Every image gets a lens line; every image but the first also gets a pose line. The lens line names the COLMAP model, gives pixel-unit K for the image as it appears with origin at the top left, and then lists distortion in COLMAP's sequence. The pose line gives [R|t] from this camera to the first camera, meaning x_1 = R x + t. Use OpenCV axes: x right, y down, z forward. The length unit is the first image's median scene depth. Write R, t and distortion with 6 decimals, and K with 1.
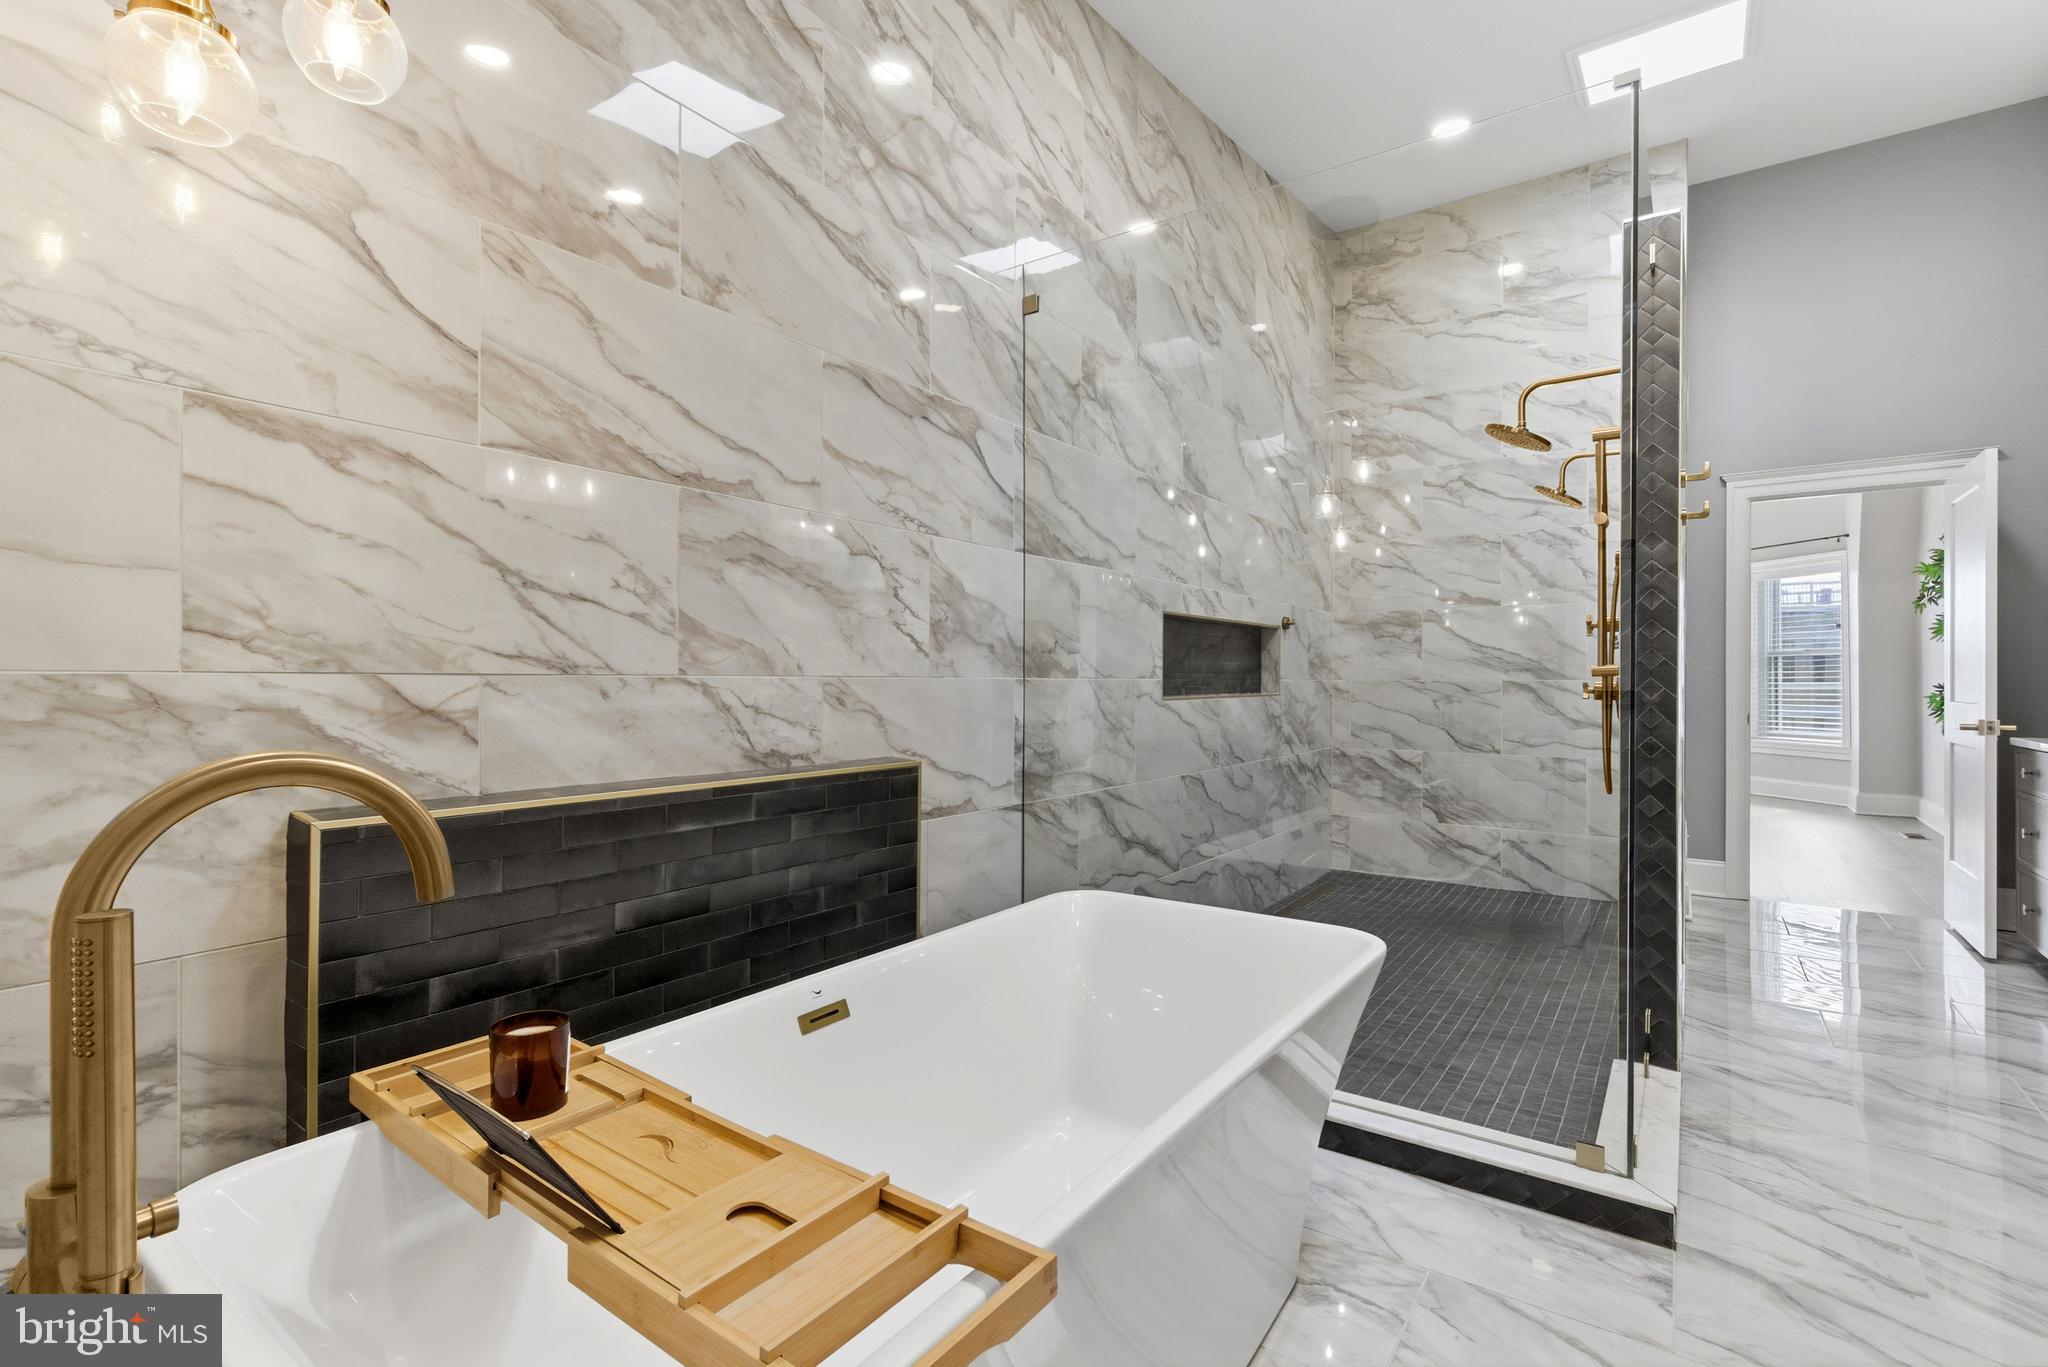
lens RADIAL K [[937.8, 0, 1031.8], [0, 937.8, 681.2], [0, 0, 1]] dist [-0.003002, -0.000403]
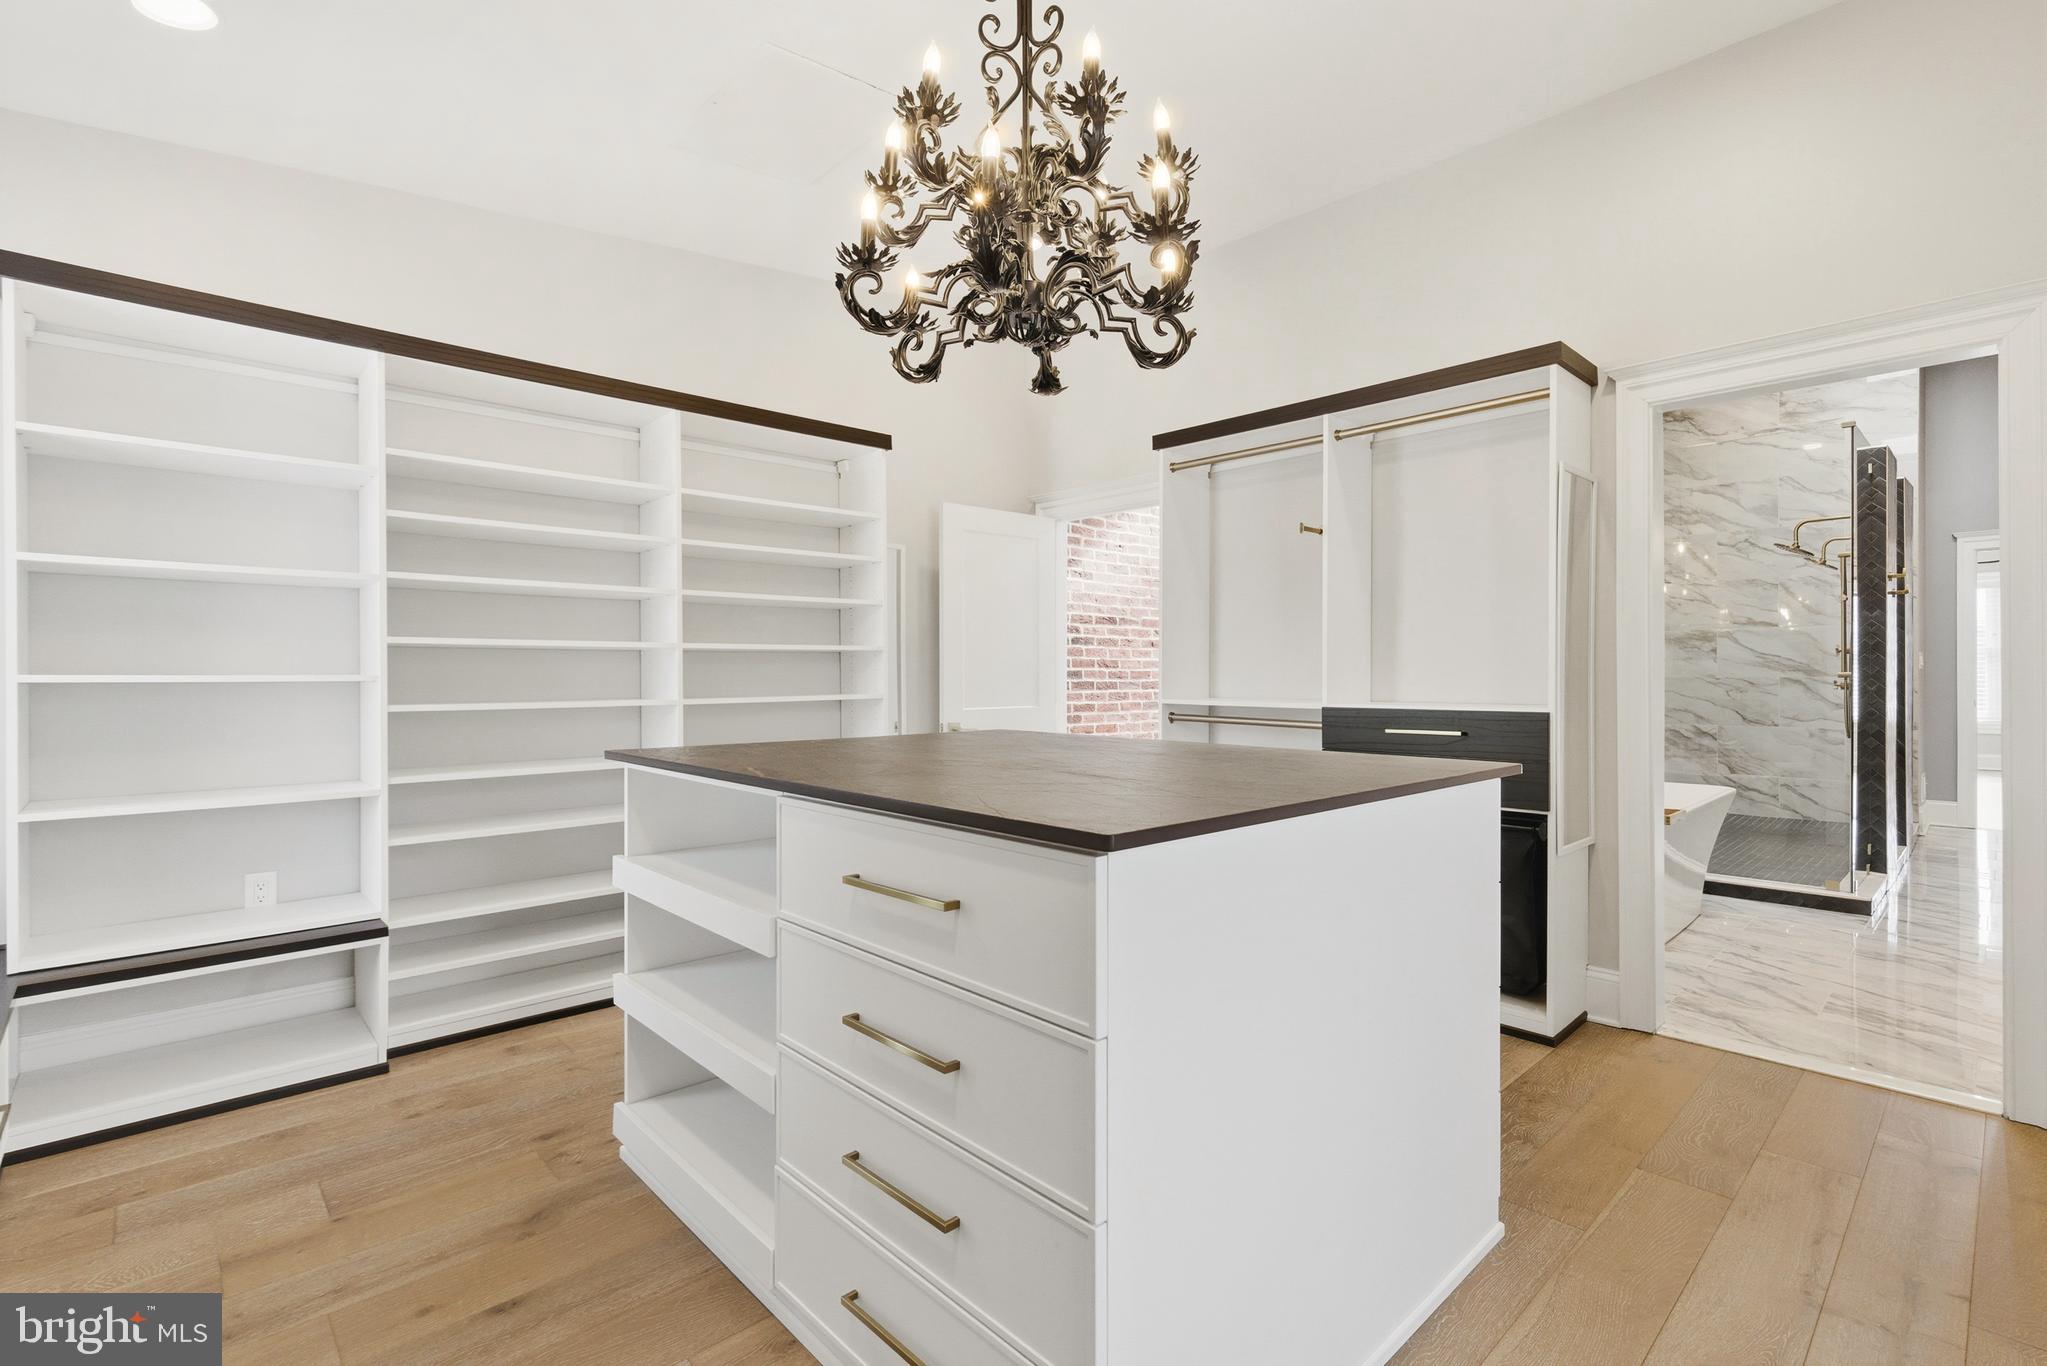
lens RADIAL K [[937.3, 0, 1024.9], [0, 937.3, 681.5], [0, 0, 1]] dist [-0.003002, -0.000403]
pose [[0.979566, -0.007144, -0.200997, -0.386530], [0.008533, 0.999945, 0.006047, -0.013480], [0.200943, -0.007639, 0.979573, -0.720506]]
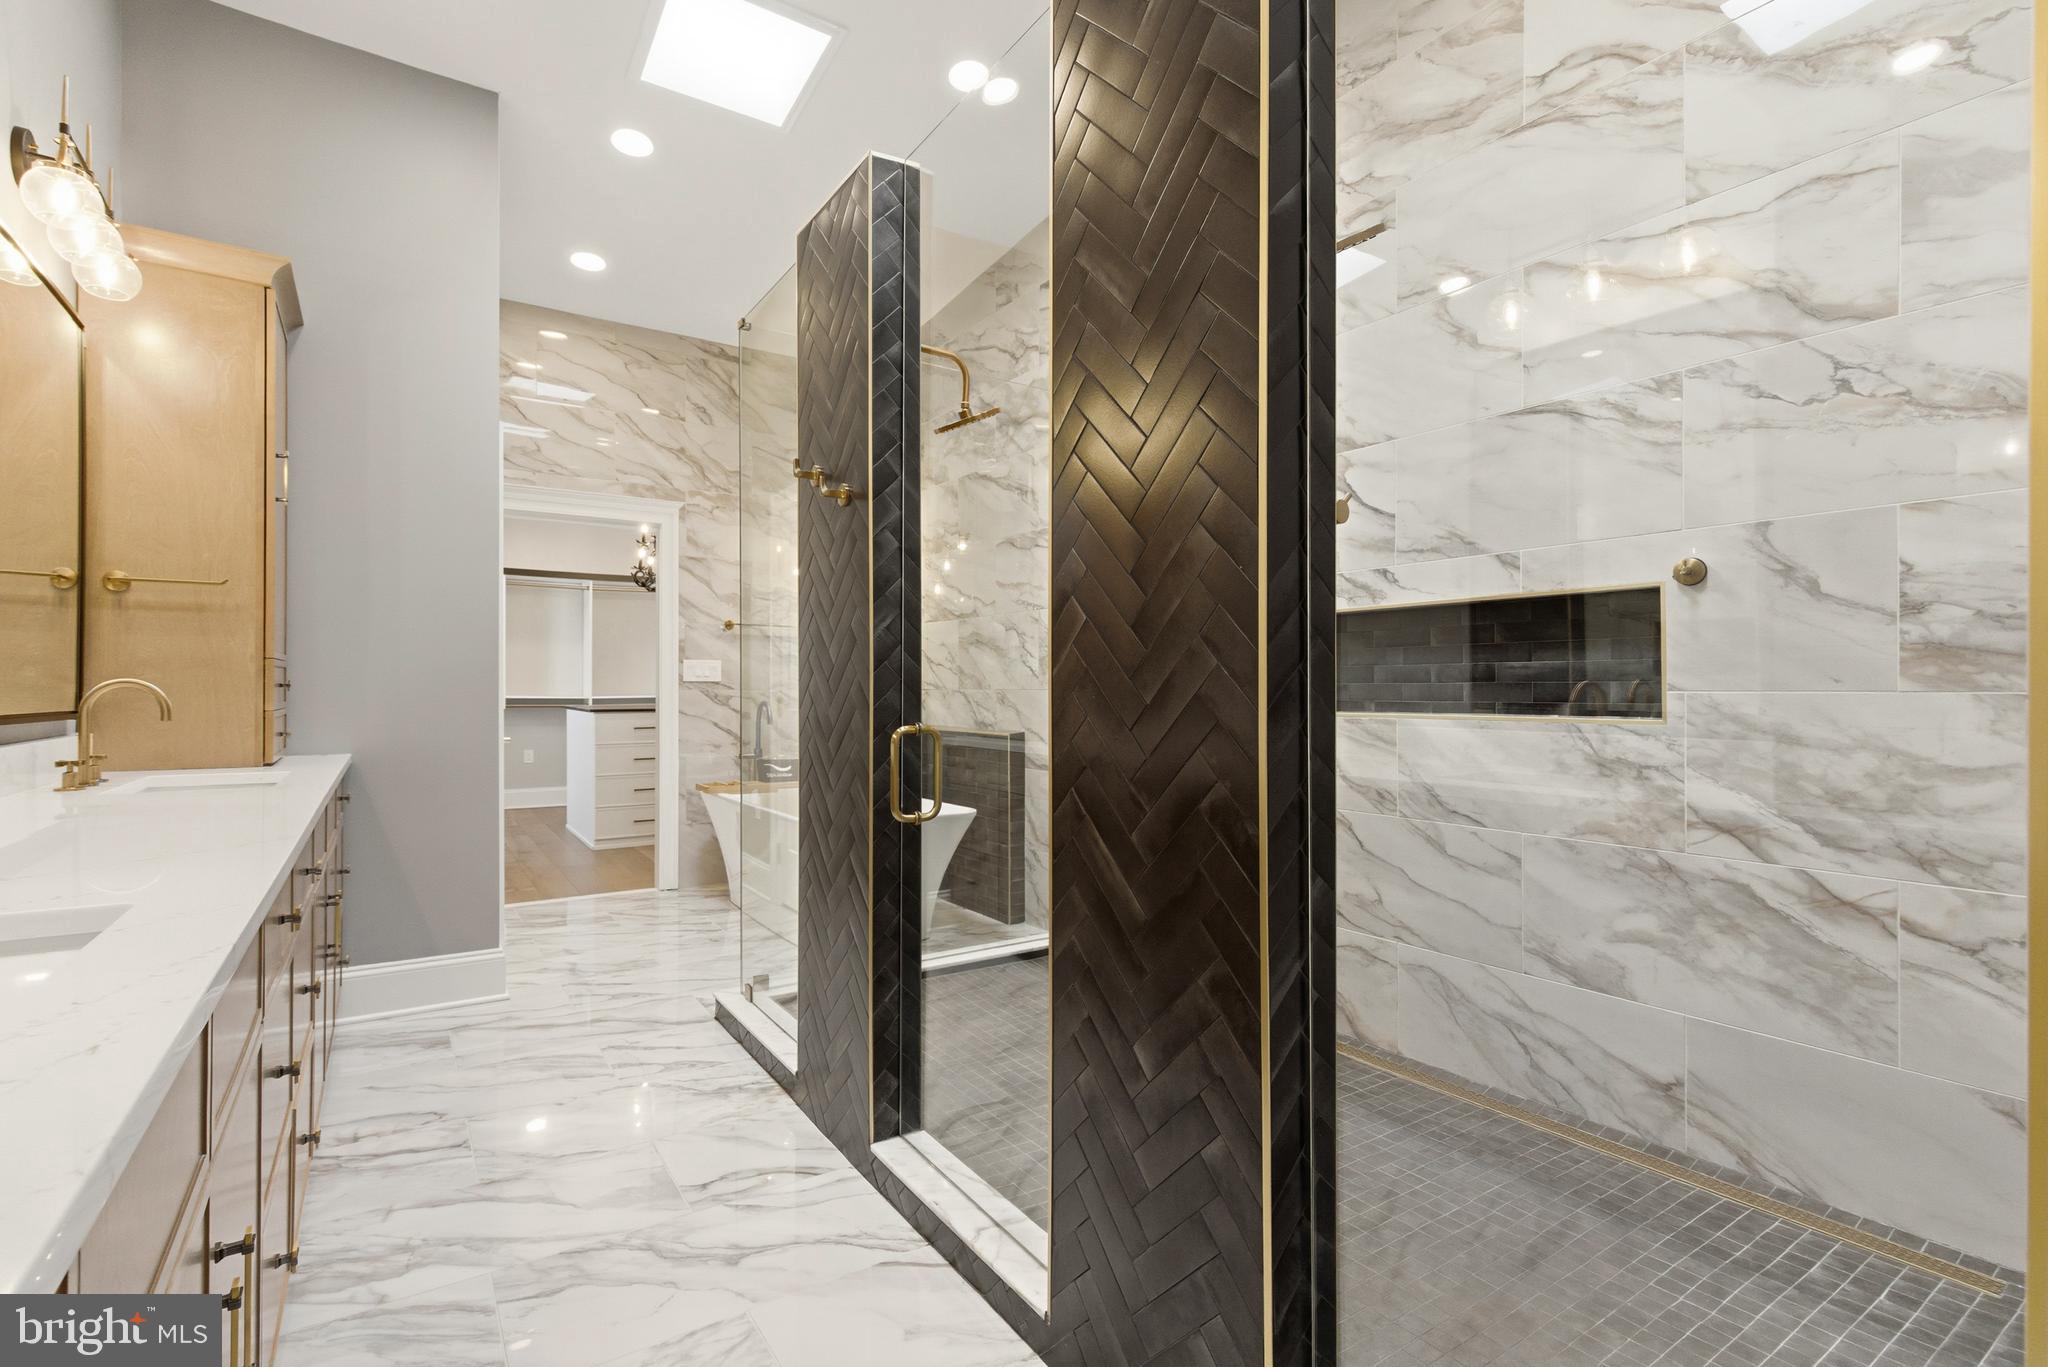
lens RADIAL K [[937.8, 0, 1025.2], [0, 937.8, 683.9], [0, 0, 1]] dist [-0.003002, -0.000403]
pose [[-0.352757, -0.000175, -0.935715, 0.747573], [0.011831, 0.999919, -0.004648, -0.002957], [0.935640, -0.012710, -0.352727, 0.762461]]
